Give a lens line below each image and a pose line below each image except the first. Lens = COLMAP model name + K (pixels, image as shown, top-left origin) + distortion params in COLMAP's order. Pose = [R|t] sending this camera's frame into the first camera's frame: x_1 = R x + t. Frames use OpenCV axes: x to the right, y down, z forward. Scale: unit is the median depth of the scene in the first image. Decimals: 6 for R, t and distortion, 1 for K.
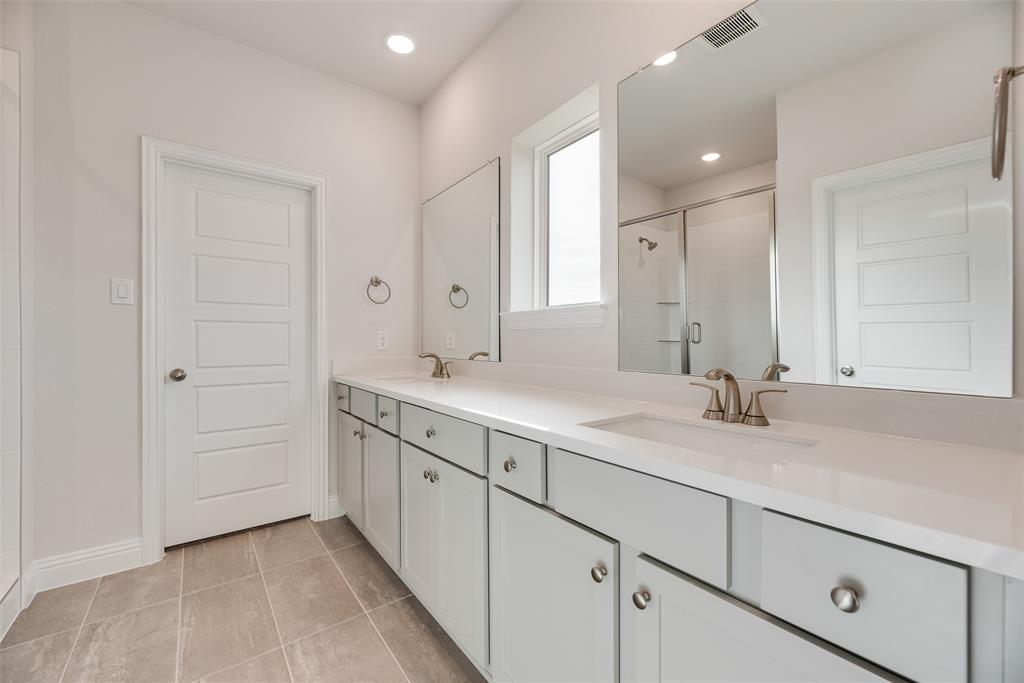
lens RADIAL K [[411.5, 0, 513.2], [0, 411.5, 344.5], [0, 0, 1]] dist [-0.001153, 0.000060]
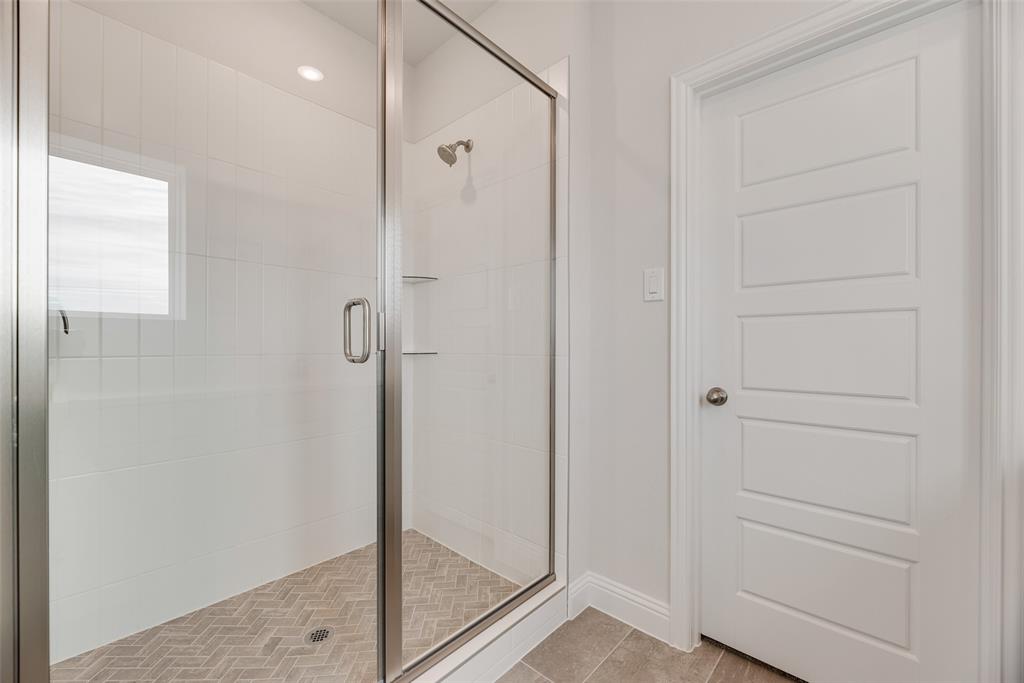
lens RADIAL K [[411.5, 0, 513.2], [0, 411.5, 344.5], [0, 0, 1]] dist [-0.001153, 0.000060]
pose [[0.172133, -0.000881, -0.985073, -0.203782], [-0.010140, 0.999945, -0.002666, -0.008355], [0.985022, 0.010447, 0.172114, 0.573729]]
